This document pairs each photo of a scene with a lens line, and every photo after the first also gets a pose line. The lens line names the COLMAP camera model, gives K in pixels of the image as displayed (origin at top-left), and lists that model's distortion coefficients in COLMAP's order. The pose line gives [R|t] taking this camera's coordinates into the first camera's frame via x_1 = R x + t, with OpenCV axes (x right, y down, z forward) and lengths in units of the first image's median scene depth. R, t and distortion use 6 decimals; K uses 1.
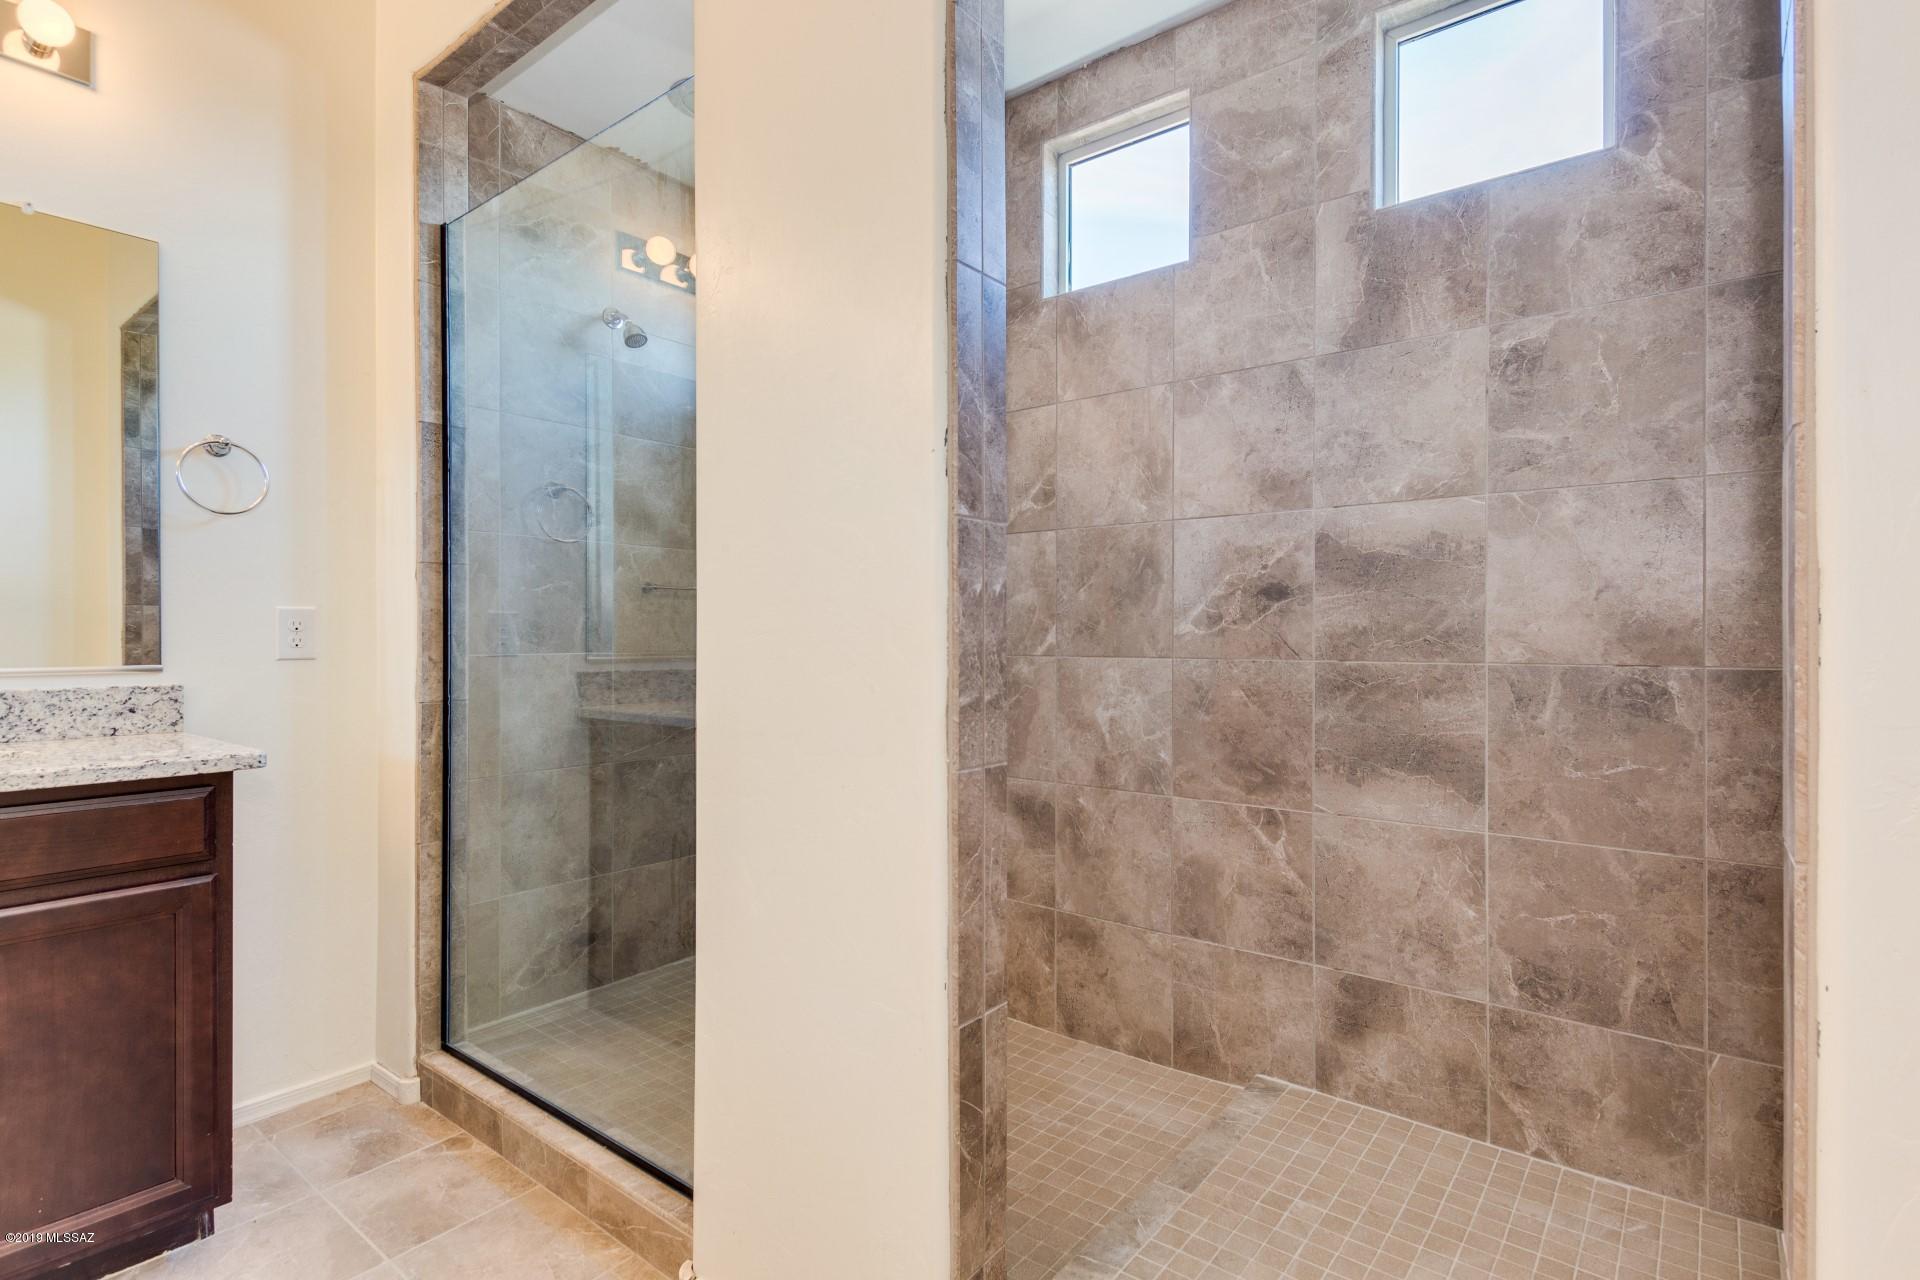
lens RADIAL K [[874.1, 0, 966.7], [0, 874.1, 647.9], [0, 0, 1]] dist [0.016090, -0.007601]
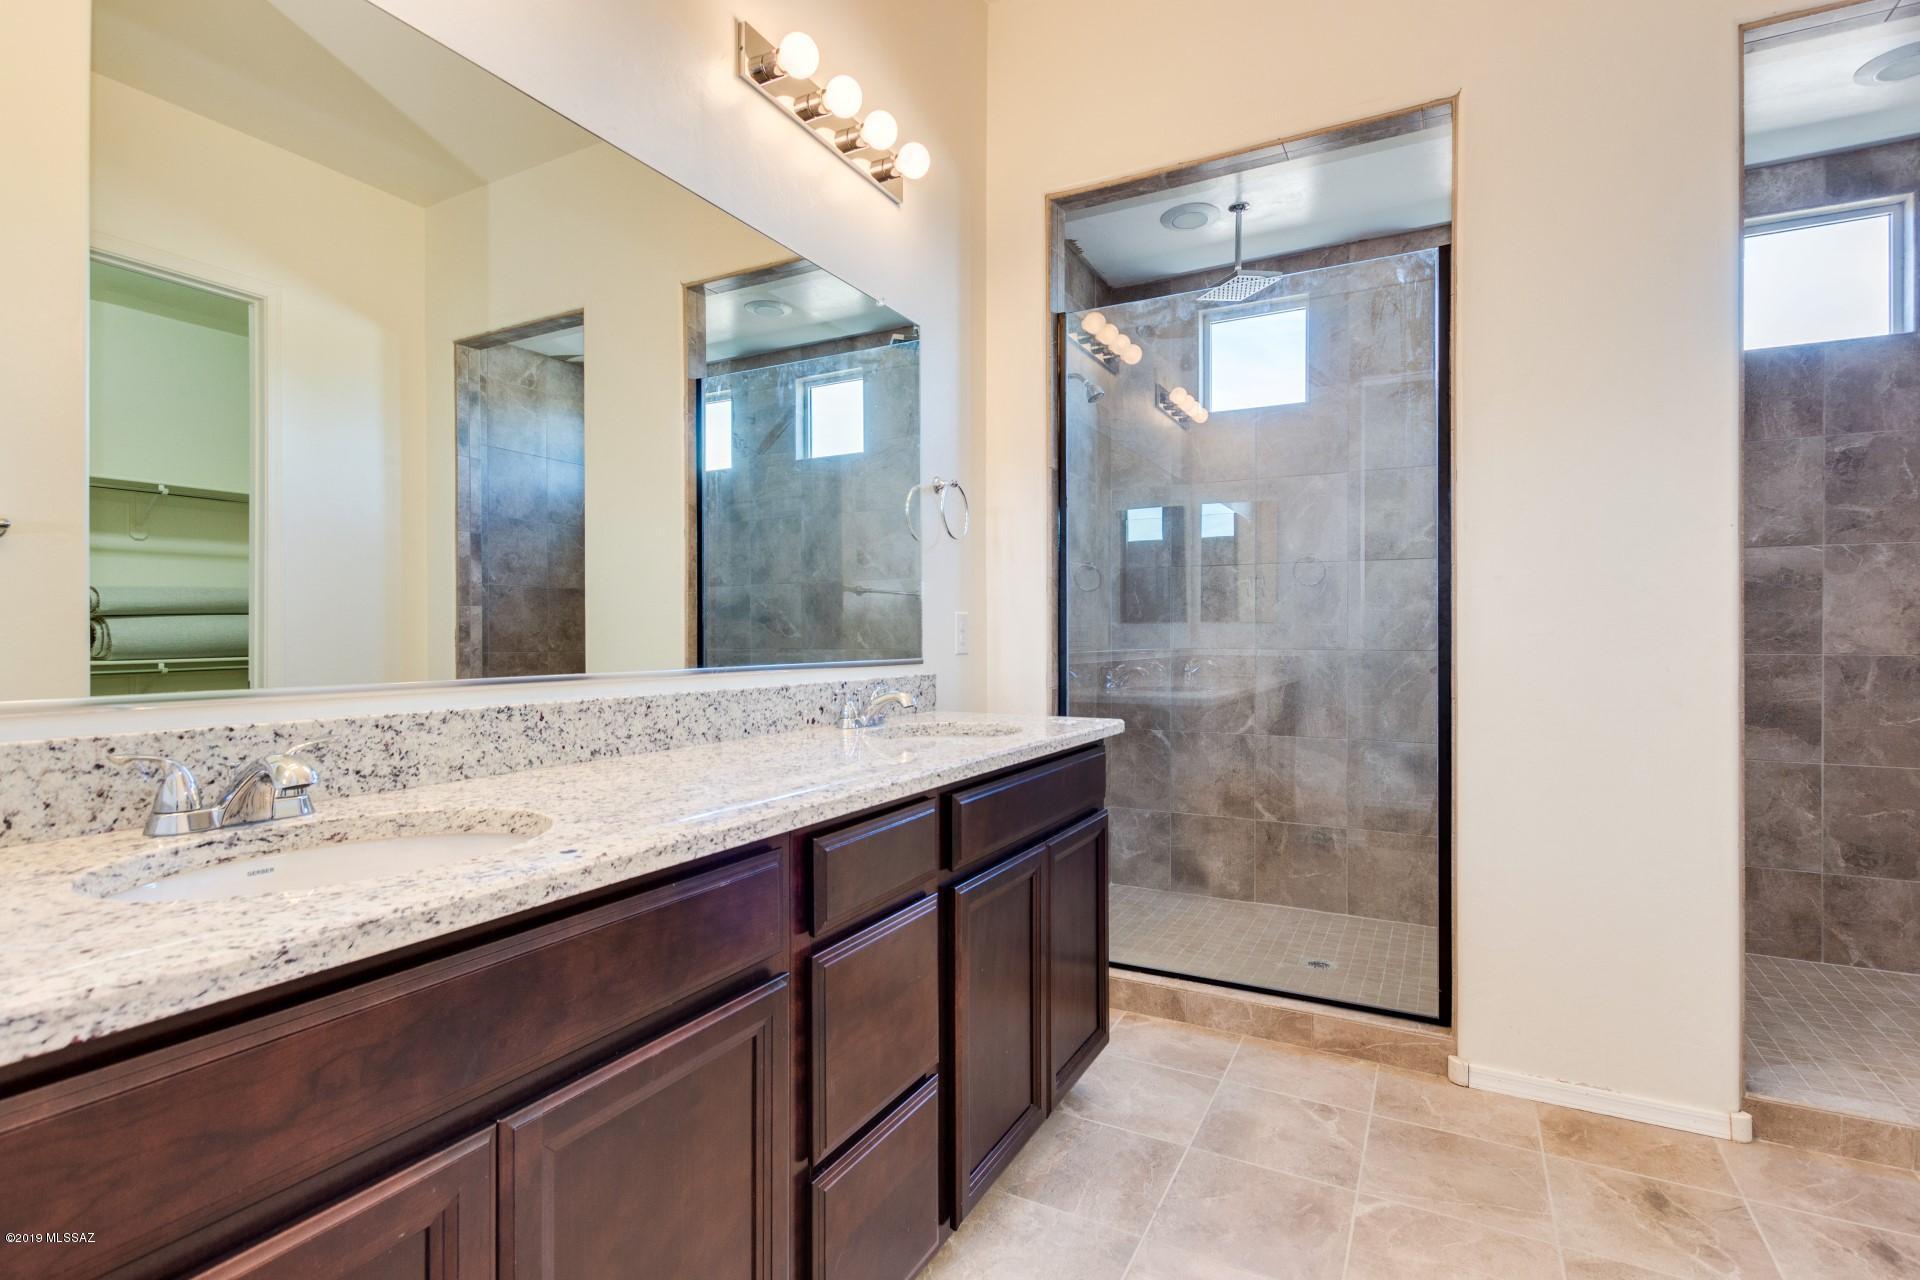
lens RADIAL K [[874.1, 0, 966.7], [0, 874.1, 647.9], [0, 0, 1]] dist [0.016090, -0.007601]
pose [[0.986631, -0.003513, 0.162933, -1.163078], [0.002595, 0.999980, 0.005848, -0.006527], [-0.162950, -0.005347, 0.986620, -0.290030]]
